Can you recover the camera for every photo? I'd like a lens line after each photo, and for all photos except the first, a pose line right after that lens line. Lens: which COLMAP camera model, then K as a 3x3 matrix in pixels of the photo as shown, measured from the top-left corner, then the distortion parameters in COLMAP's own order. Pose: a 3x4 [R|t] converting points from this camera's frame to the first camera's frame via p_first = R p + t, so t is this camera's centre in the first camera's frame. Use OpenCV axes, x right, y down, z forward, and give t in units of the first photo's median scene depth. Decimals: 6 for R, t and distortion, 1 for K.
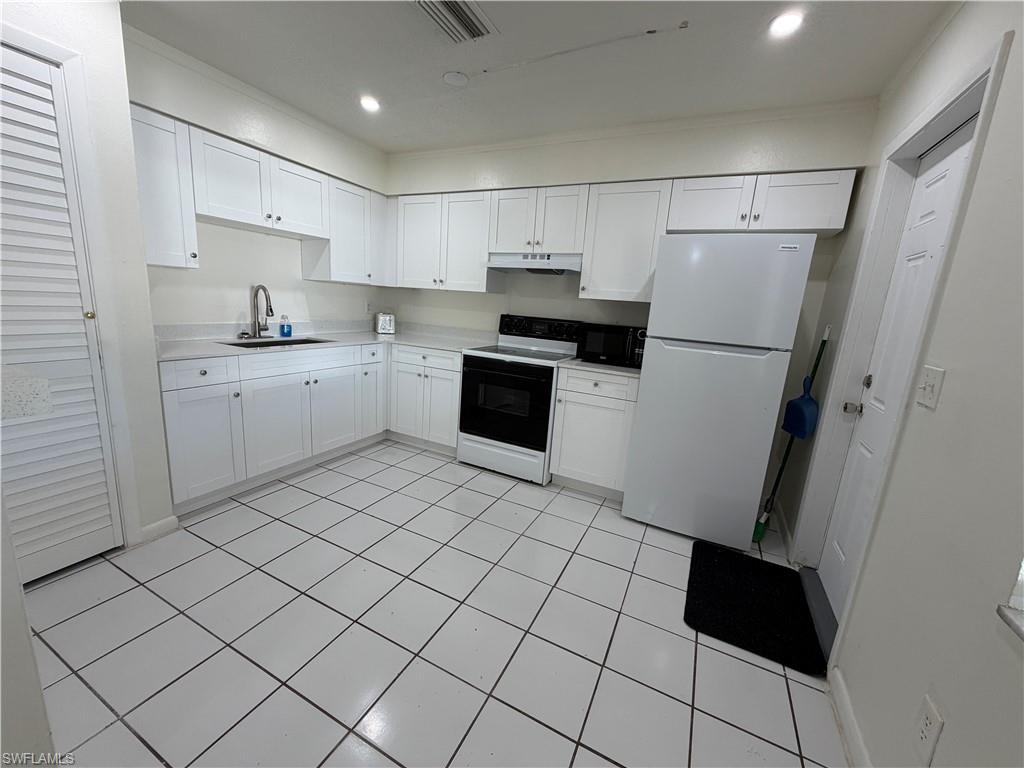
lens RADIAL K [[407.9, 0, 512.0], [0, 407.9, 384.0], [0, 0, 1]] dist [0.000965, -0.000136]
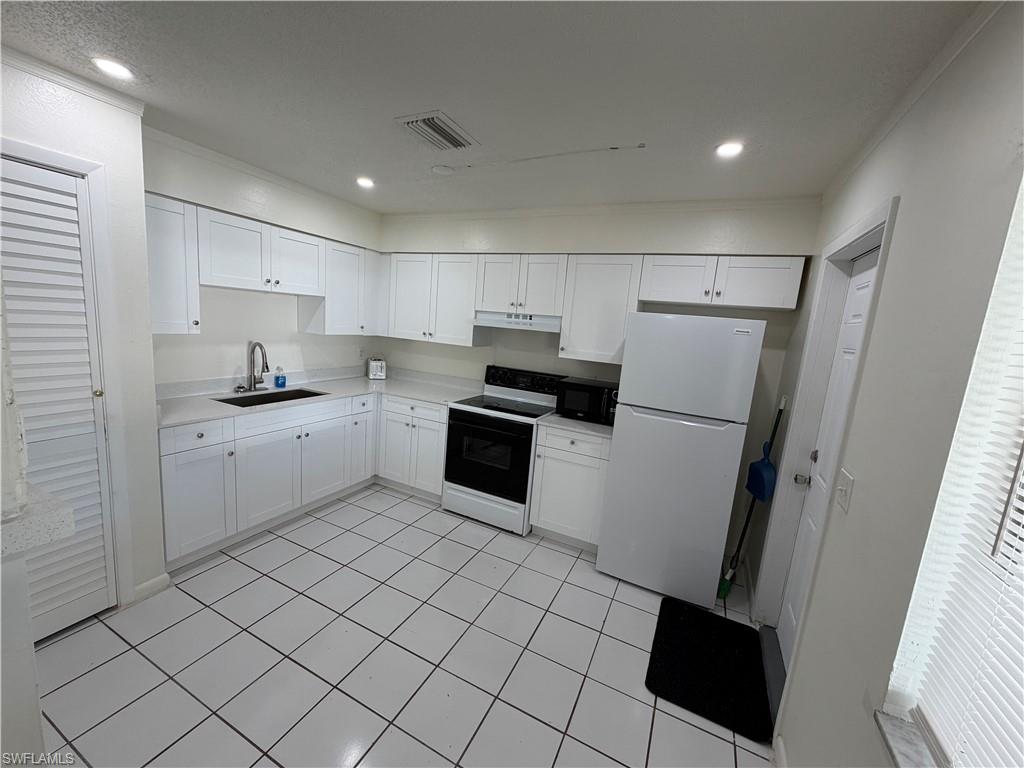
lens RADIAL K [[407.9, 0, 512.0], [0, 407.9, 384.0], [0, 0, 1]] dist [0.000965, -0.000136]
pose [[0.999877, 0.011315, 0.010861, 0.038199], [-0.010825, 0.998968, -0.044121, -0.110903], [-0.011349, 0.043998, 0.998967, -0.069342]]
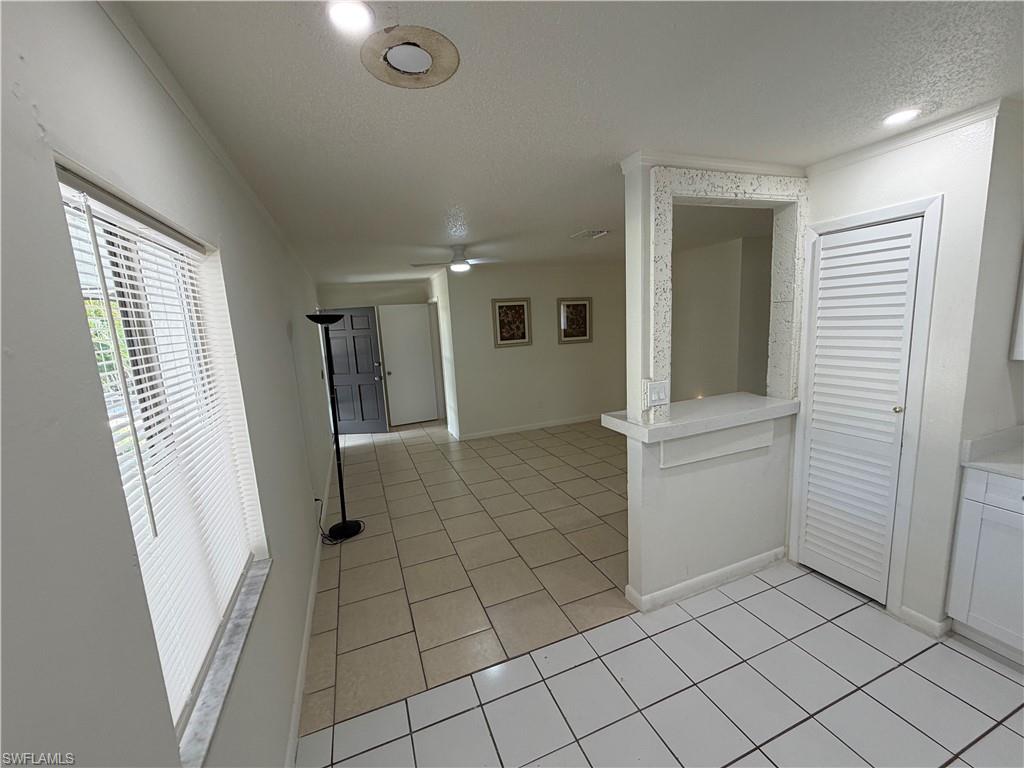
lens RADIAL K [[407.9, 0, 512.0], [0, 407.9, 384.0], [0, 0, 1]] dist [0.000965, -0.000136]
pose [[-0.672153, 0.081357, -0.735929, 0.428319], [-0.141169, 0.961630, 0.235243, -0.256537], [0.726830, 0.262010, -0.634877, 0.648925]]
